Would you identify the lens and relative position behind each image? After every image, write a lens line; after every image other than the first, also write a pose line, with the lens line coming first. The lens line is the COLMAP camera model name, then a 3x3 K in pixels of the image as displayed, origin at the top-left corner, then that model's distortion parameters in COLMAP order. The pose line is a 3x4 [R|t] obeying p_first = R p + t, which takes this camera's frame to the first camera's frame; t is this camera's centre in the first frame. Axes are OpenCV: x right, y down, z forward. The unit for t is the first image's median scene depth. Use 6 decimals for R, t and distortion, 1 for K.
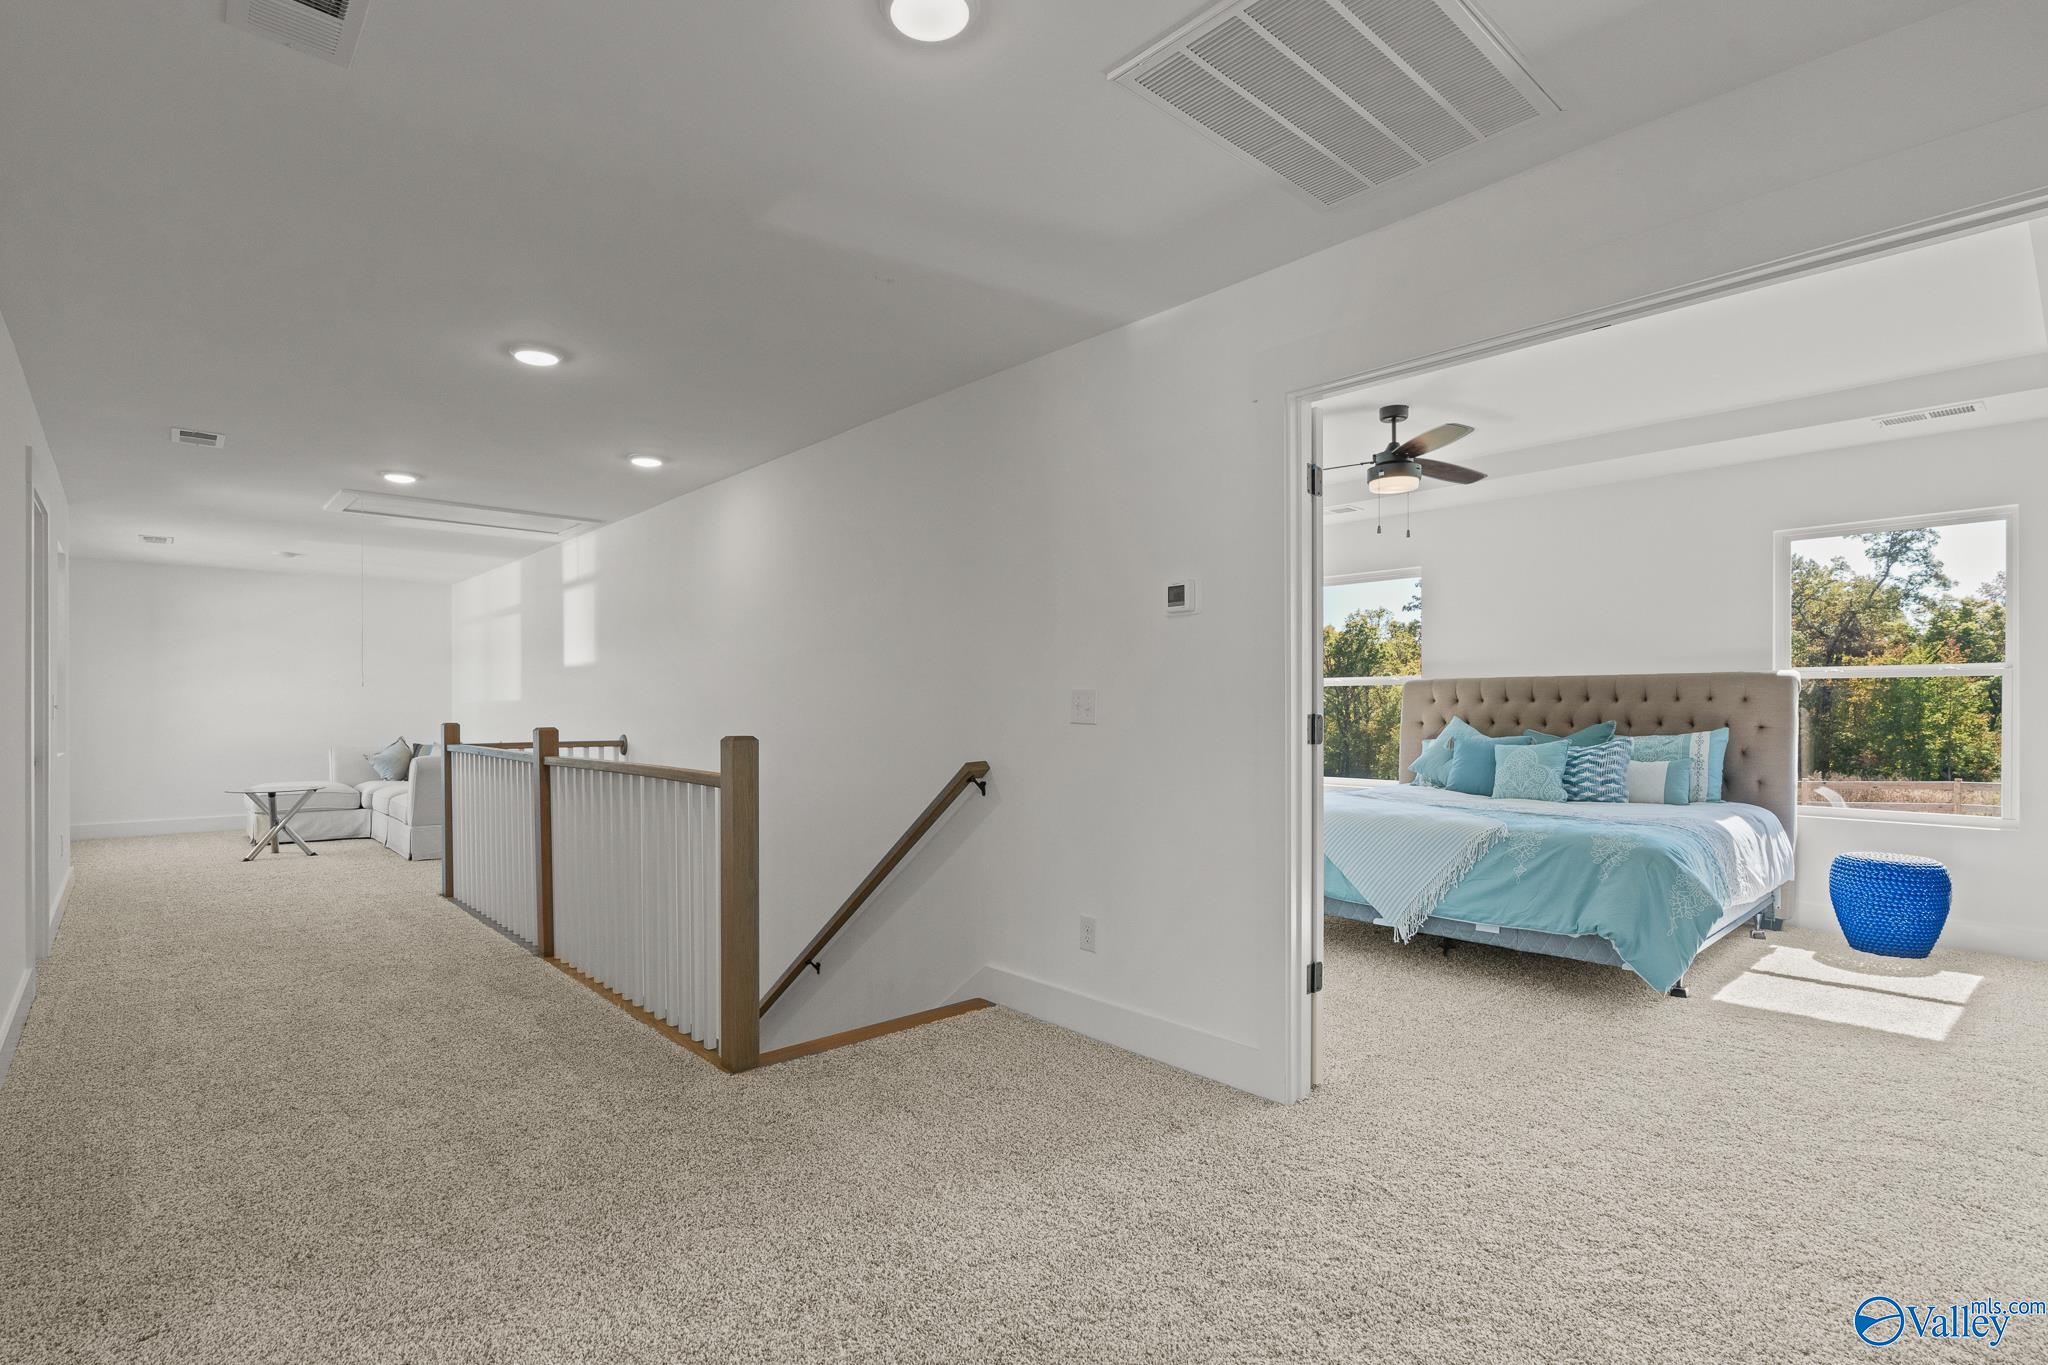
lens RADIAL K [[991.7, 0, 1014.0], [0, 991.7, 716.0], [0, 0, 1]] dist [-0.003390, -0.000577]
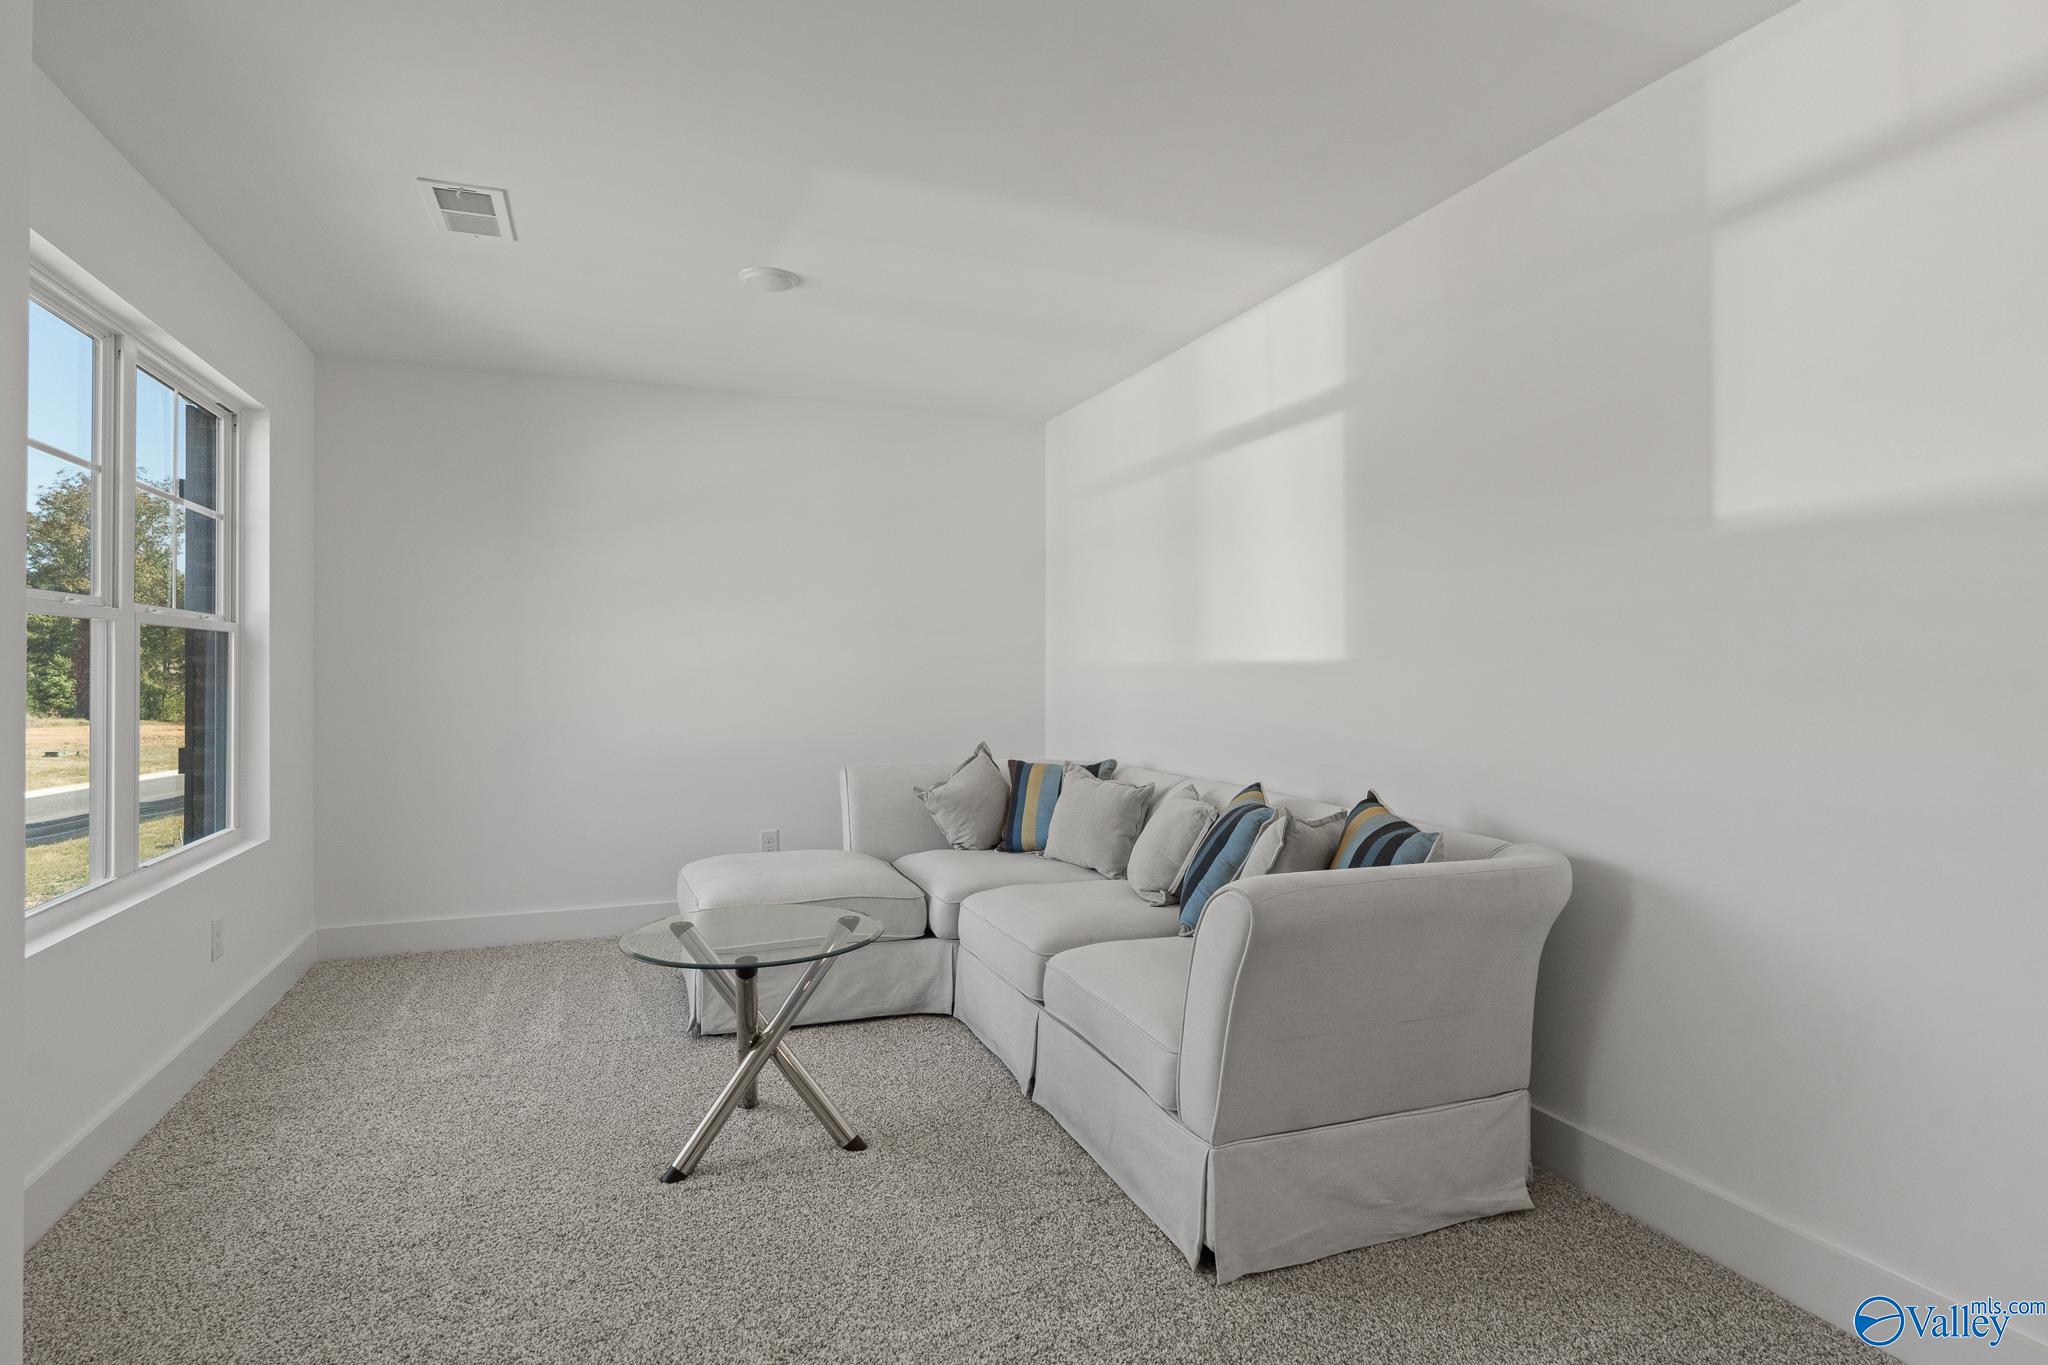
lens RADIAL K [[941.7, 0, 1020.5], [0, 941.7, 678.2], [0, 0, 1]] dist [-0.002369, -0.000515]
pose [[0.949601, 0.007739, -0.313365, -0.500032], [-0.008185, 0.999966, -0.000106, -0.008217], [0.313353, 0.002666, 0.949633, 0.646917]]
